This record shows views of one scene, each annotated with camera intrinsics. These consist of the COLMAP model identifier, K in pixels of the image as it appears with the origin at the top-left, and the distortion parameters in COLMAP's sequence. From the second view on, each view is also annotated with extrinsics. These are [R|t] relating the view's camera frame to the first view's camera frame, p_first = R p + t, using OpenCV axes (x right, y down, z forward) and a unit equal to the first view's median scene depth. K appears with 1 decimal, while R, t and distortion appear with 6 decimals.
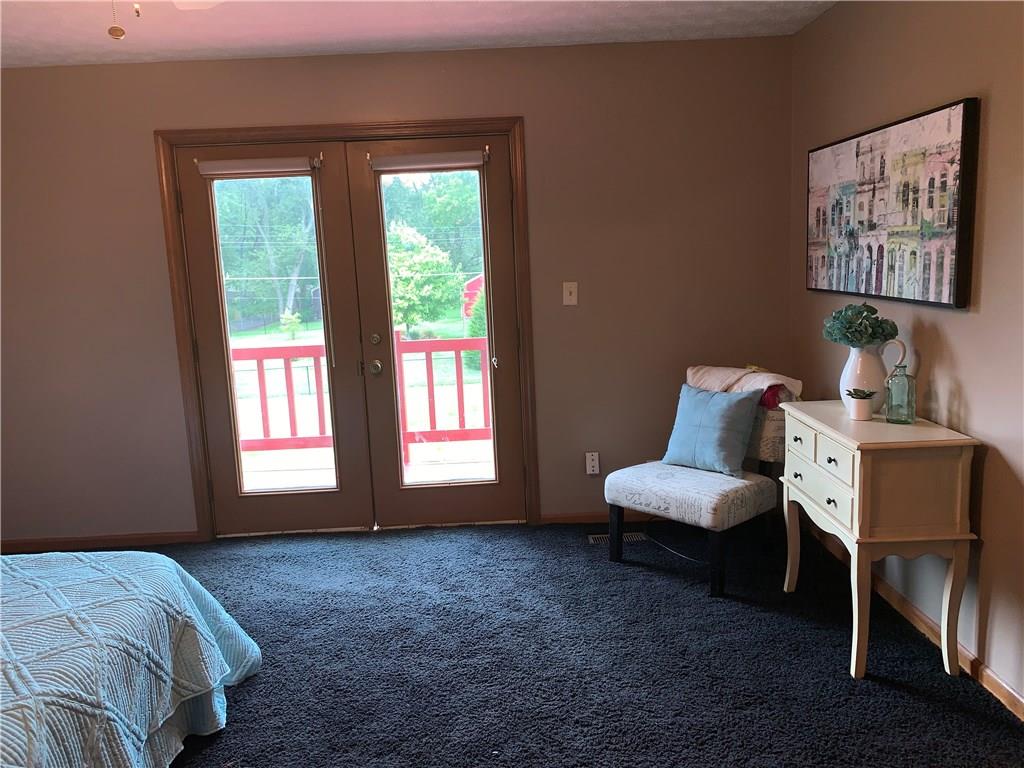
lens RADIAL K [[788.4, 0, 511.0], [0, 788.4, 367.4], [0, 0, 1]] dist [-0.001496, 0.327661]
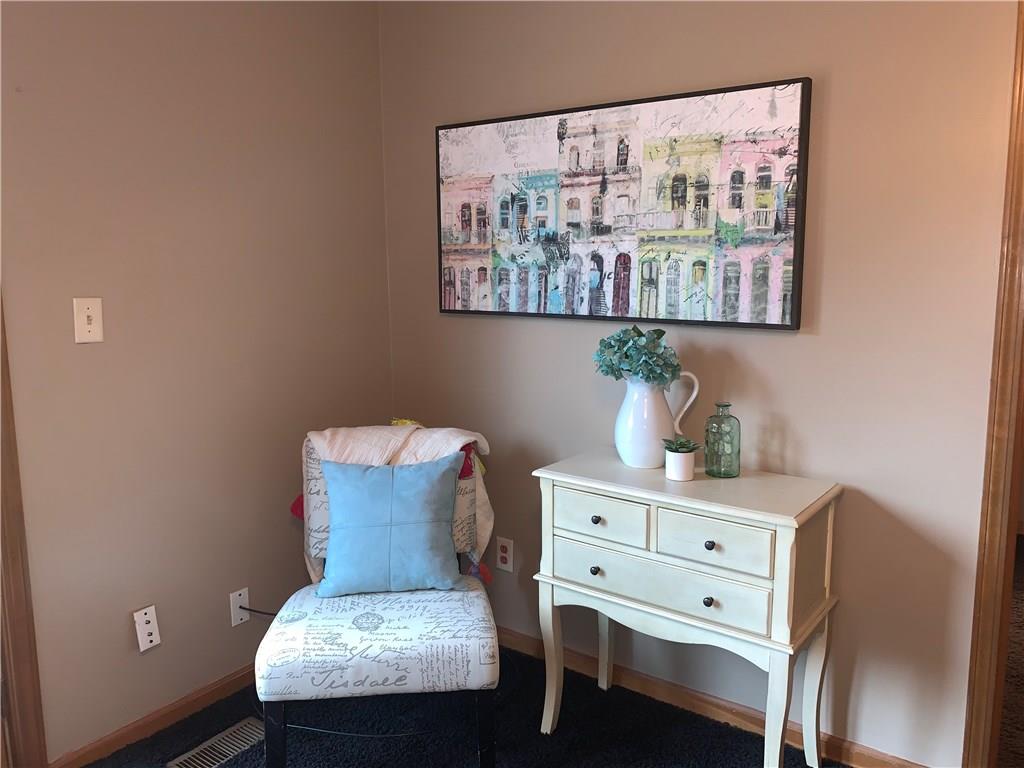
lens RADIAL K [[790.8, 0, 533.4], [0, 790.8, 380.9], [0, 0, 1]] dist [0.136081, -0.245178]
pose [[0.613157, -0.072291, 0.786647, -0.213799], [0.089325, 0.995762, 0.021883, -0.051092], [-0.784895, 0.056849, 0.617015, 0.577053]]
